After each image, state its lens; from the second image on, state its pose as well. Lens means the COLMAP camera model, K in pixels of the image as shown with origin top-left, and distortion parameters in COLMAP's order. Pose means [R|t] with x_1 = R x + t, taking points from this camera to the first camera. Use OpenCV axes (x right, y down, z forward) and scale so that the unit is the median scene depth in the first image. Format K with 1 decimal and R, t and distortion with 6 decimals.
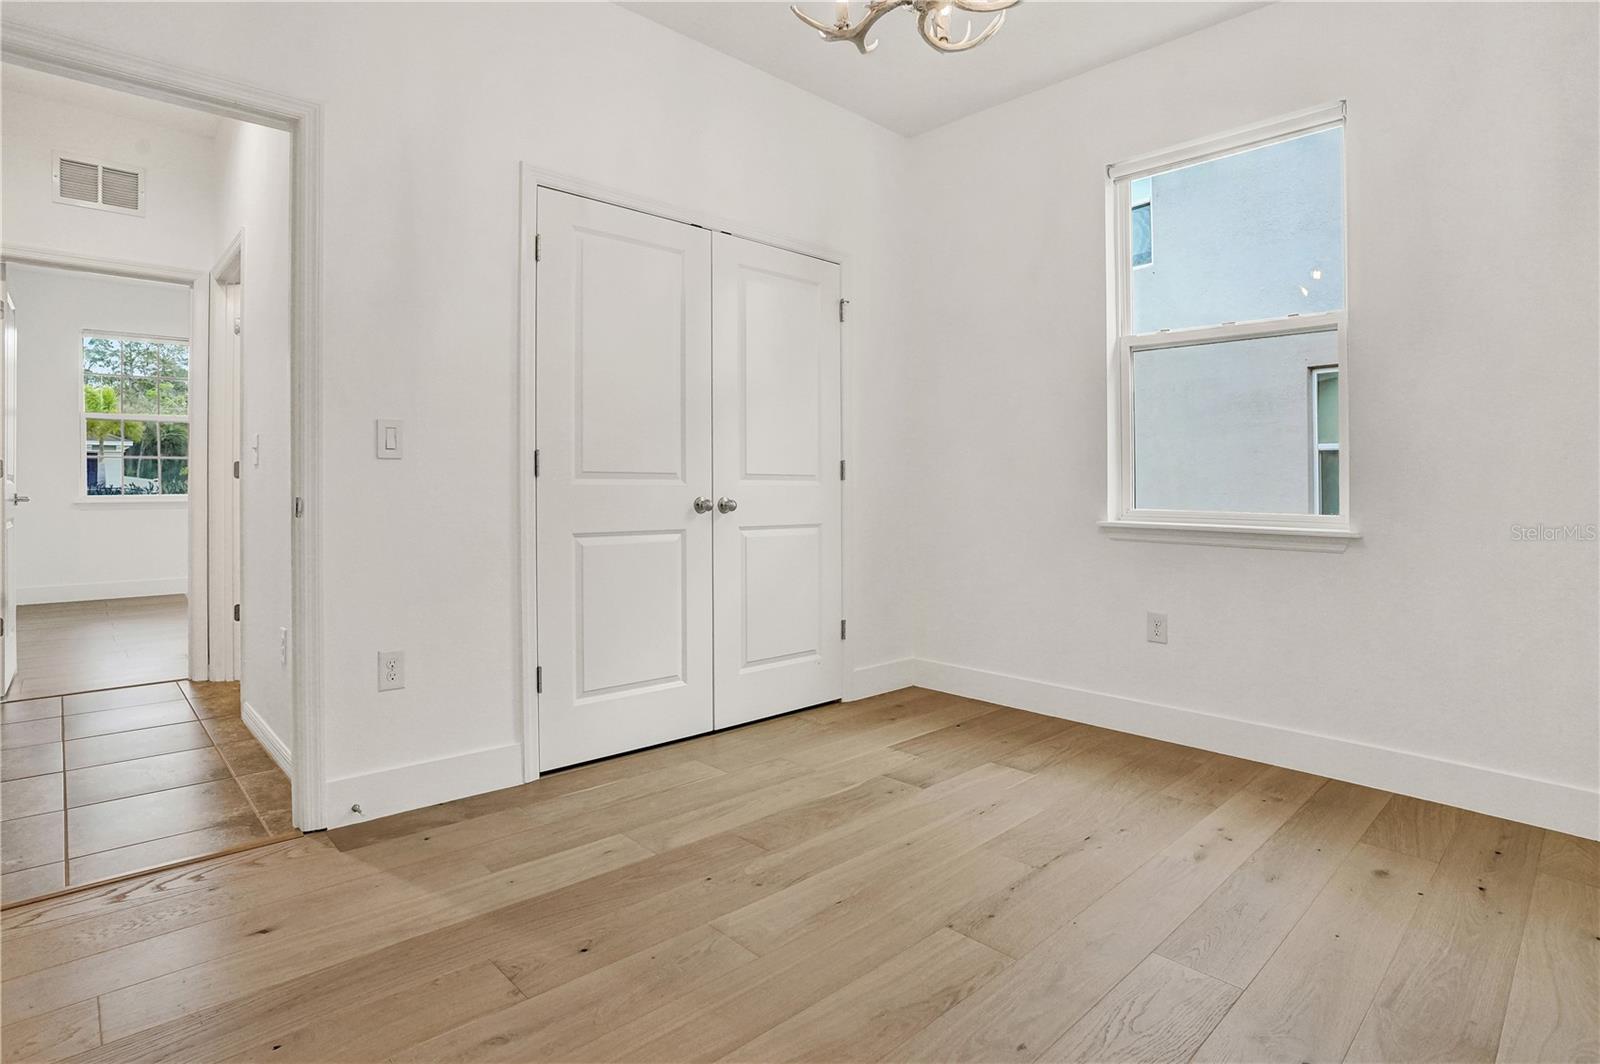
lens RADIAL K [[835.0, 0, 820.8], [0, 835.0, 476.5], [0, 0, 1]] dist [-0.078575, 0.038355]
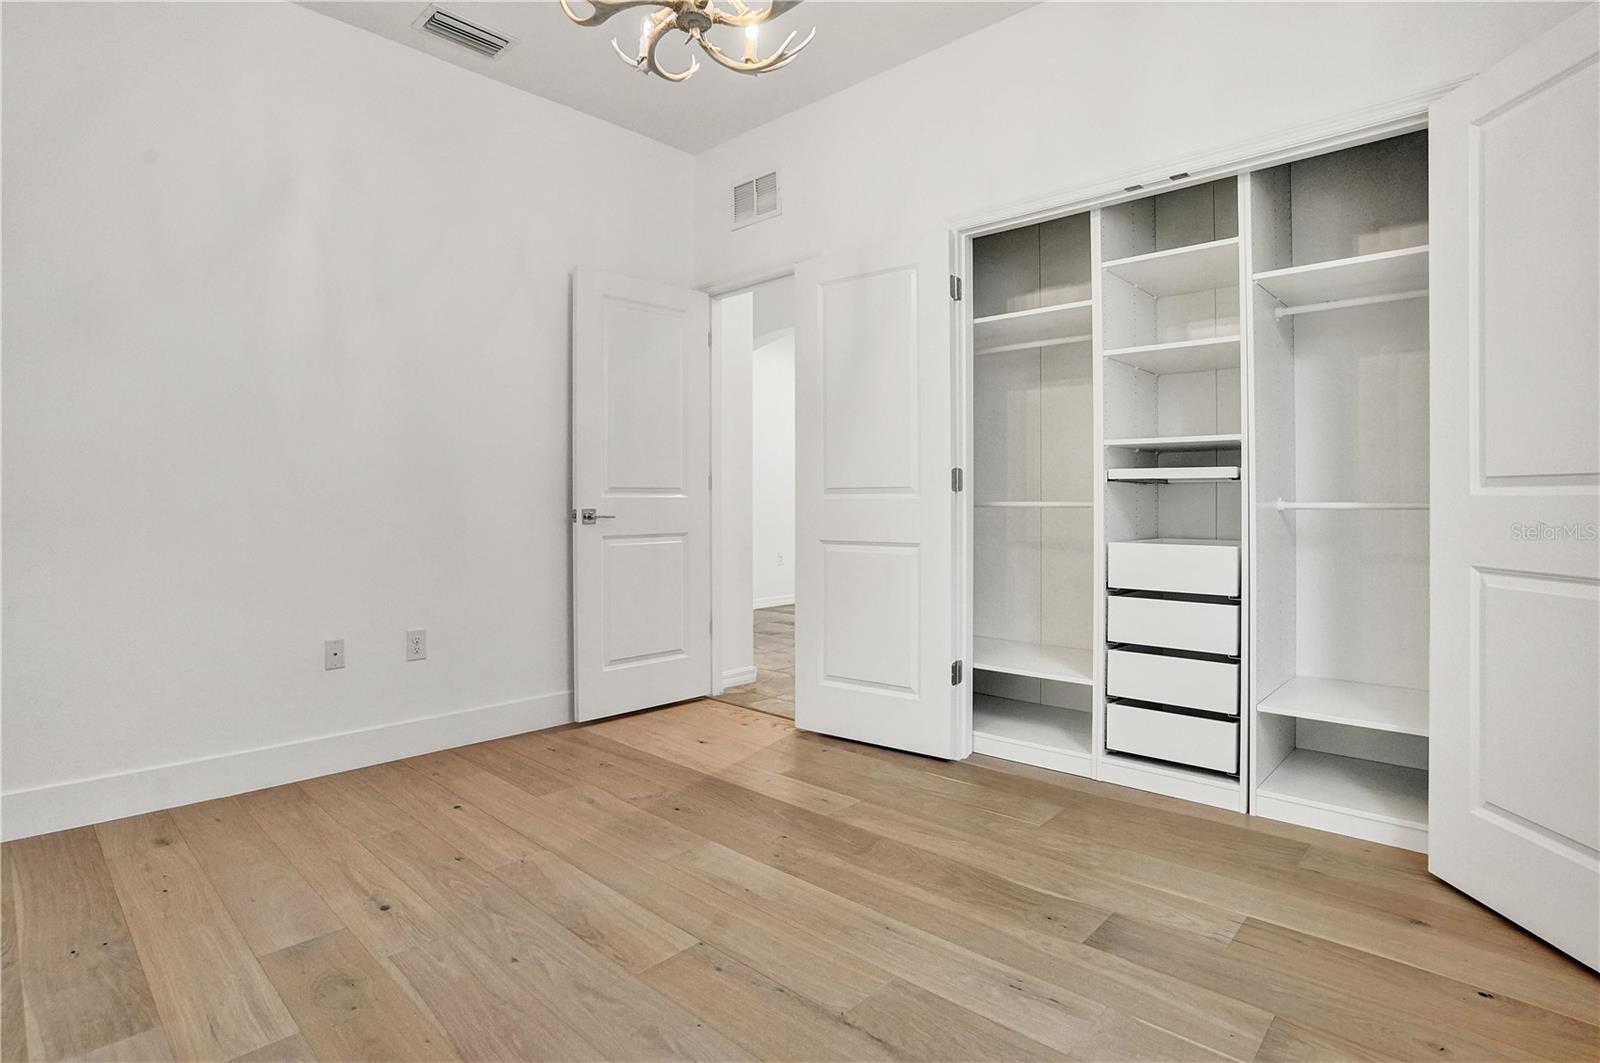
lens RADIAL K [[812.5, 0, 784.3], [0, 812.5, 504.4], [0, 0, 1]] dist [-0.075073, 0.028972]
pose [[0.025394, -0.007805, -0.999647, 0.852789], [0.013478, 0.999881, -0.007464, 0.019975], [0.999587, -0.013284, 0.025497, 0.819967]]
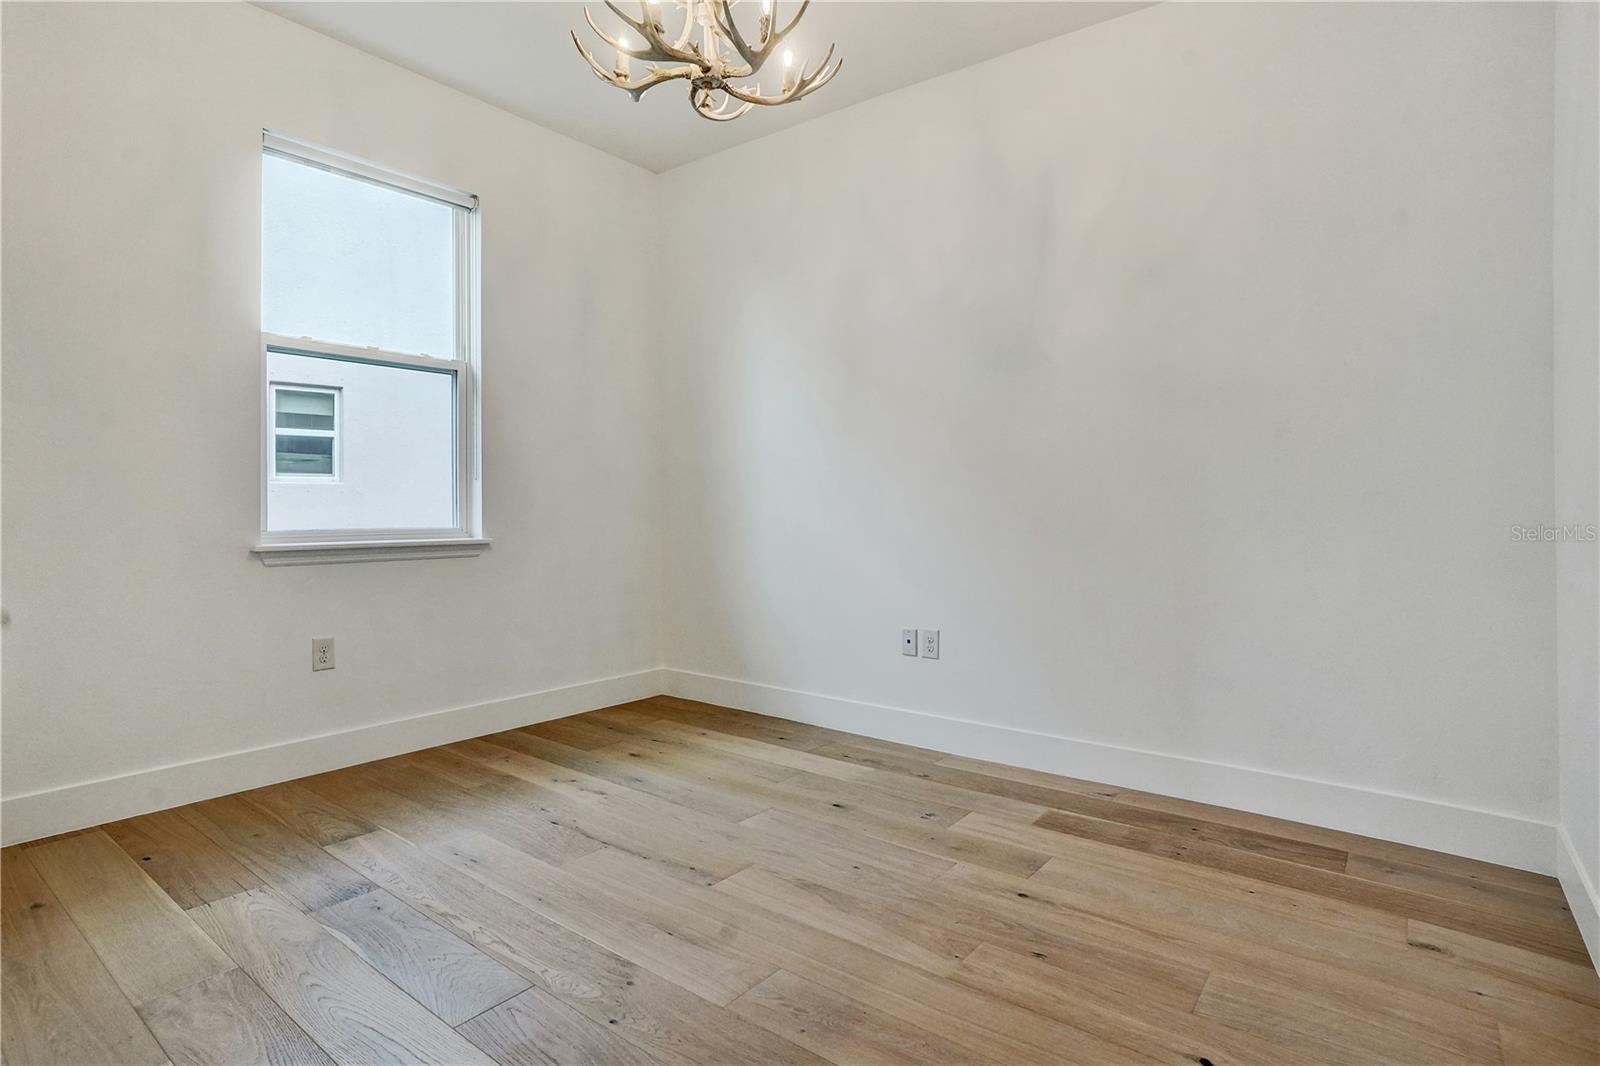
lens RADIAL K [[812.5, 0, 784.3], [0, 812.5, 505.9], [0, 0, 1]] dist [-0.075073, 0.028972]
pose [[-0.118087, -0.008555, 0.992966, -0.736787], [-0.009175, 0.999930, 0.007524, 0.003875], [-0.992961, -0.008222, -0.118157, 0.782535]]
